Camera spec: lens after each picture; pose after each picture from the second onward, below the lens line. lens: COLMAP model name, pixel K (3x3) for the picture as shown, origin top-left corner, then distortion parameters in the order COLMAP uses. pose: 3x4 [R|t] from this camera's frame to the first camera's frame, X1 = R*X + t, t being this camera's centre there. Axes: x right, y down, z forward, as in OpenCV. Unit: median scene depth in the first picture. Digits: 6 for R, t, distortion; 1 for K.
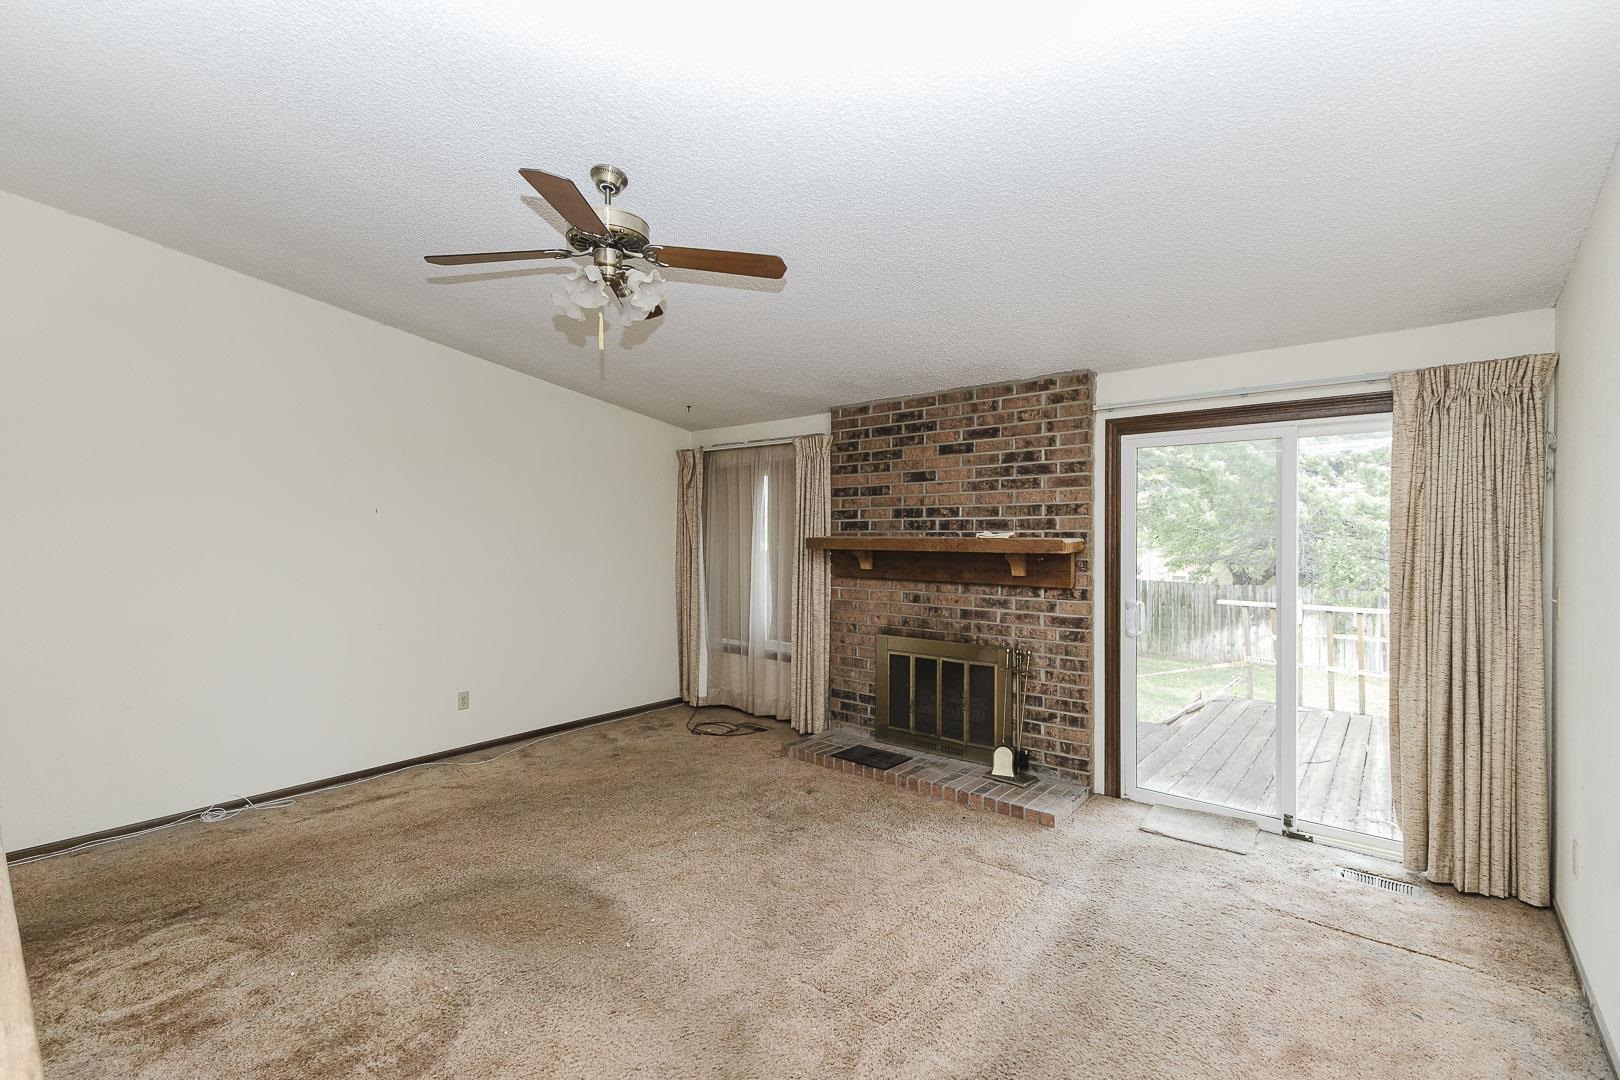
lens RADIAL K [[707.5, 0, 810.0], [0, 707.5, 540.0], [0, 0, 1]] dist [0.002564, 0.000267]
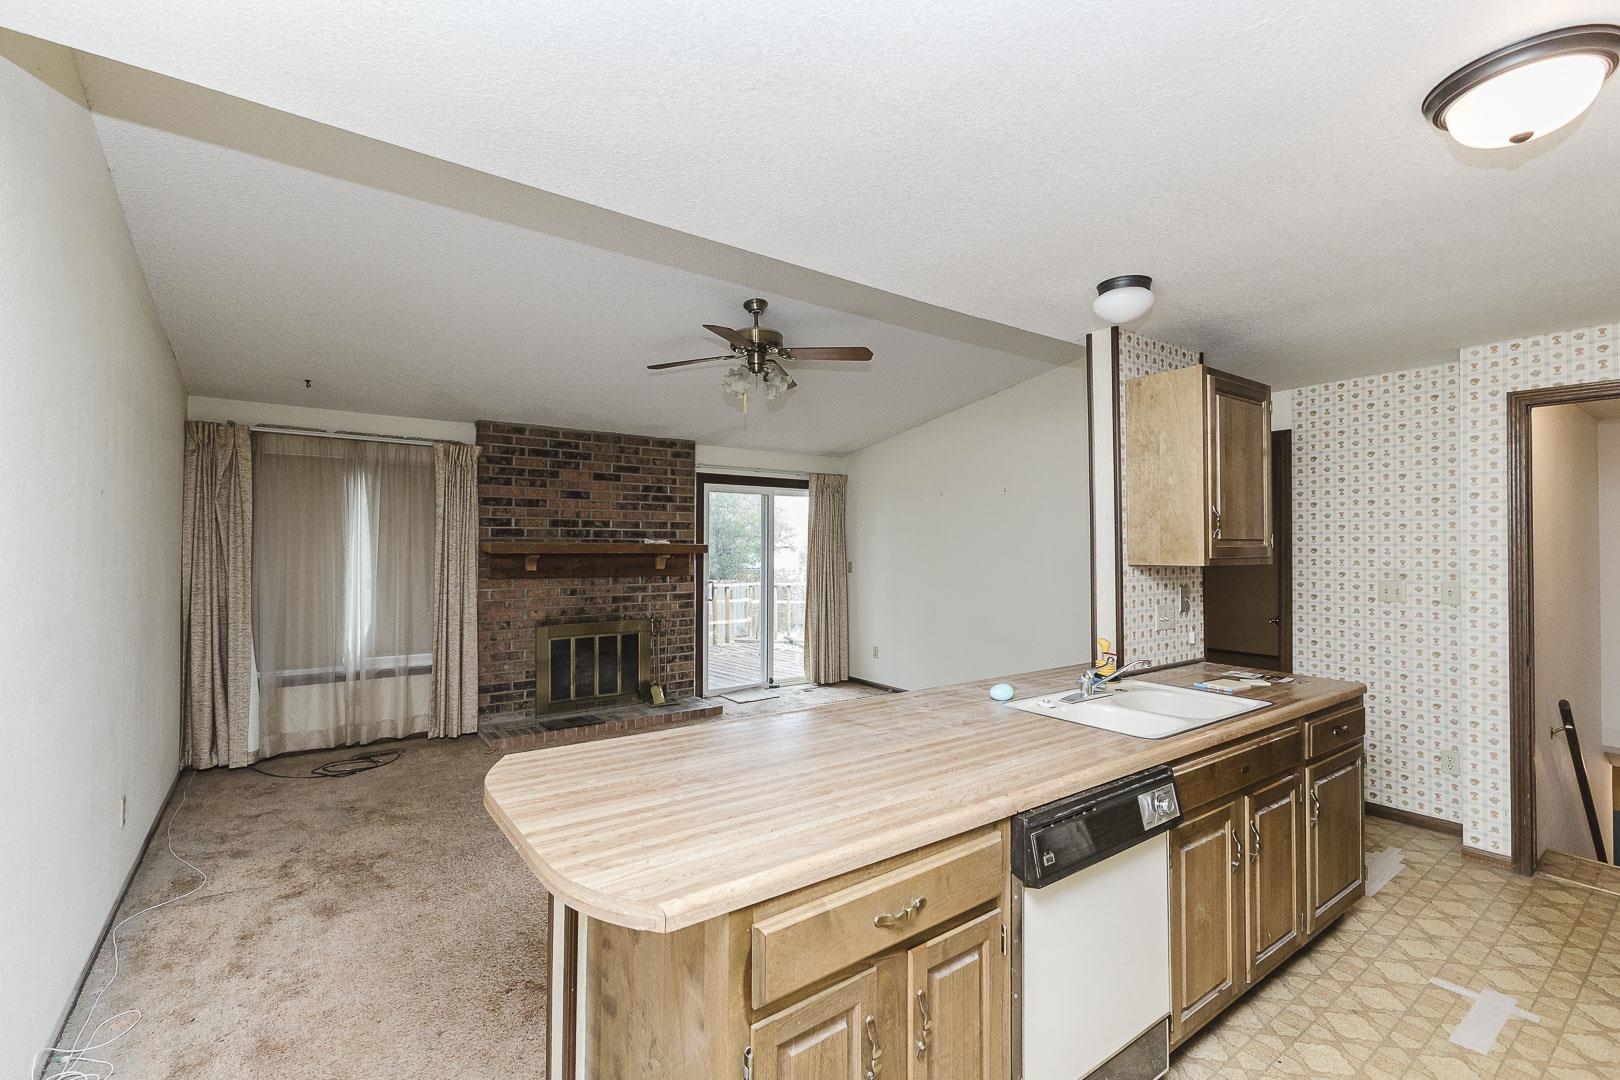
lens RADIAL K [[707.5, 0, 810.0], [0, 707.5, 540.0], [0, 0, 1]] dist [0.002564, 0.000267]
pose [[0.242944, 0.004821, 0.970028, -0.968696], [0.002867, 0.999980, -0.005688, -0.000999], [-0.970036, 0.004163, 0.242926, 0.292103]]
